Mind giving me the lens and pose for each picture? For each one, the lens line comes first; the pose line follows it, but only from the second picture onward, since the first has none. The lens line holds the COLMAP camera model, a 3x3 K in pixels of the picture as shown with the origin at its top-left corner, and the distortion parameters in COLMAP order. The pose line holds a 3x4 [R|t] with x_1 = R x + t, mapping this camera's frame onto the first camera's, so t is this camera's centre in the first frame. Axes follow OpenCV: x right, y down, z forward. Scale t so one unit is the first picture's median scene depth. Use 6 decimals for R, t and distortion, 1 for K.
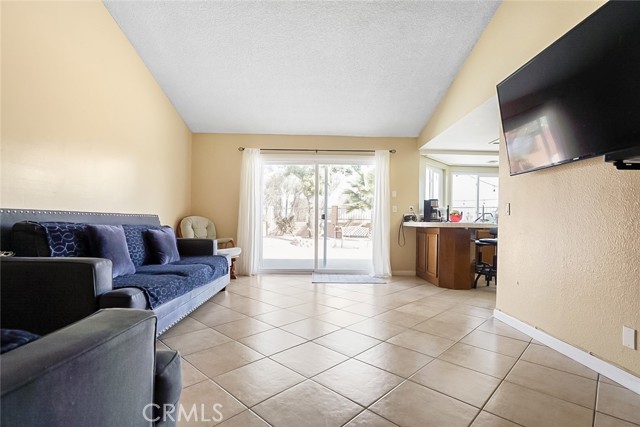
lens RADIAL K [[309.0, 0, 318.8], [0, 309.0, 218.6], [0, 0, 1]] dist [-0.001990, -0.000345]
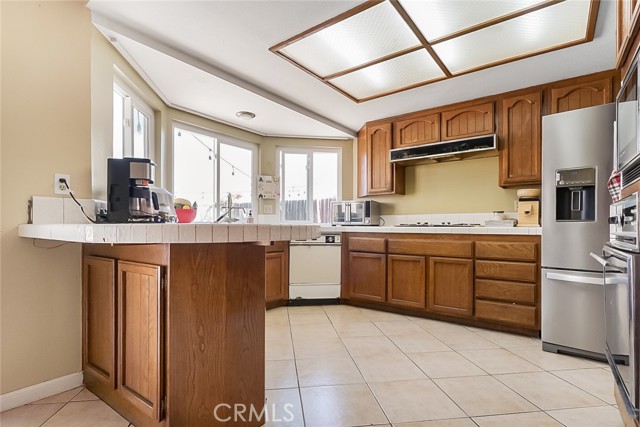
lens RADIAL K [[323.7, 0, 320.9], [0, 323.7, 228.3], [0, 0, 1]] dist [0.000190, 0.000146]
pose [[0.617529, -0.016149, 0.786382, 0.175932], [-0.004569, 0.999699, 0.024118, 0.005034], [-0.786534, -0.018486, 0.617270, 0.511599]]
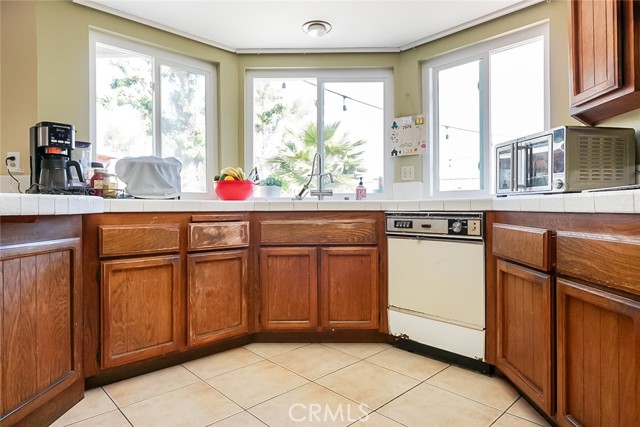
lens RADIAL K [[379.3, 0, 320.0], [0, 379.3, 213.5], [0, 0, 1]] dist [-0.030331, -0.000216]
pose [[0.998840, -0.018106, -0.044616, 0.556187], [0.019243, 0.999497, 0.025193, 0.018118], [0.044137, -0.026022, 0.998687, 0.543320]]
